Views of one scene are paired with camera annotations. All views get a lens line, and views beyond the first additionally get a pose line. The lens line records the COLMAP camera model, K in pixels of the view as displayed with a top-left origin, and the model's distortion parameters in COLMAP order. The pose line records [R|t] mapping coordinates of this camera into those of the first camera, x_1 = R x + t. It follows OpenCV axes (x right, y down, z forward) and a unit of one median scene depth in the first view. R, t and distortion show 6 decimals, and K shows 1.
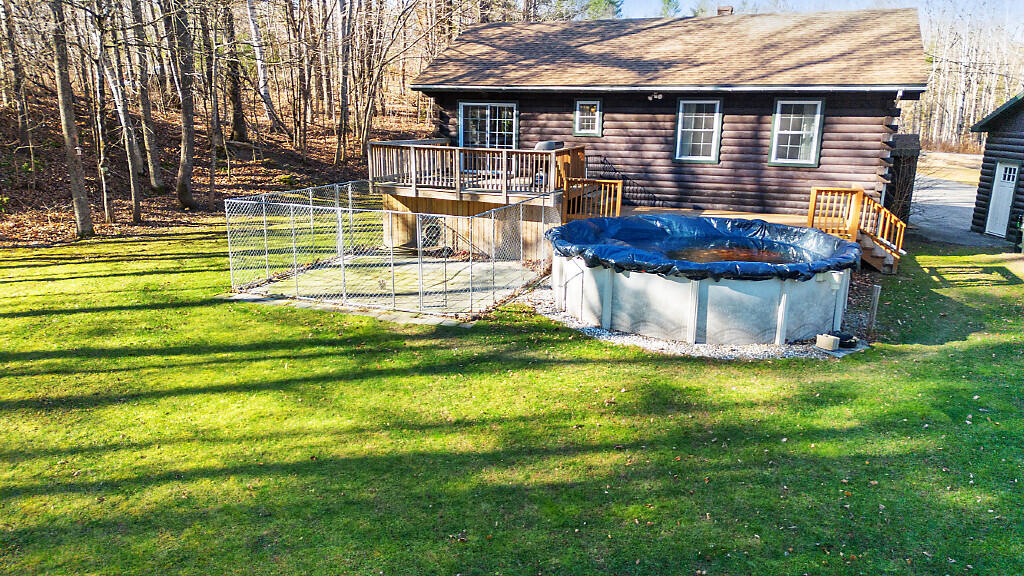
lens RADIAL K [[689.9, 0, 512.0], [0, 689.9, 288.0], [0, 0, 1]] dist [-0.001798, -0.000943]
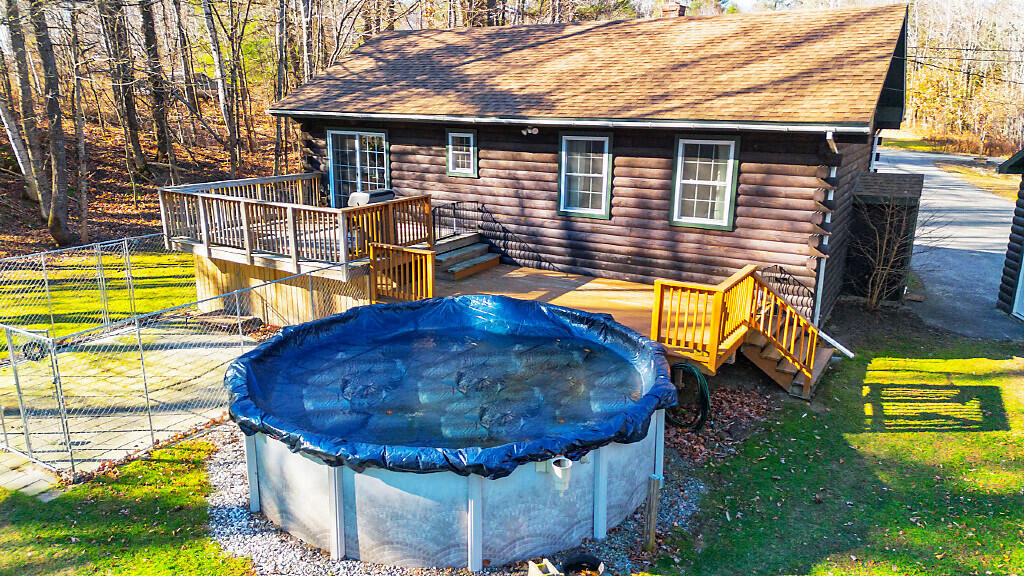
lens RADIAL K [[704.1, 0, 512.0], [0, 704.1, 288.0], [0, 0, 1]] dist [0.034470, -0.002028]
pose [[0.991649, 0.032189, -0.124885, 0.296998], [-0.031805, 0.999481, 0.005067, -0.107212], [0.124984, -0.001053, 0.992158, 0.220425]]
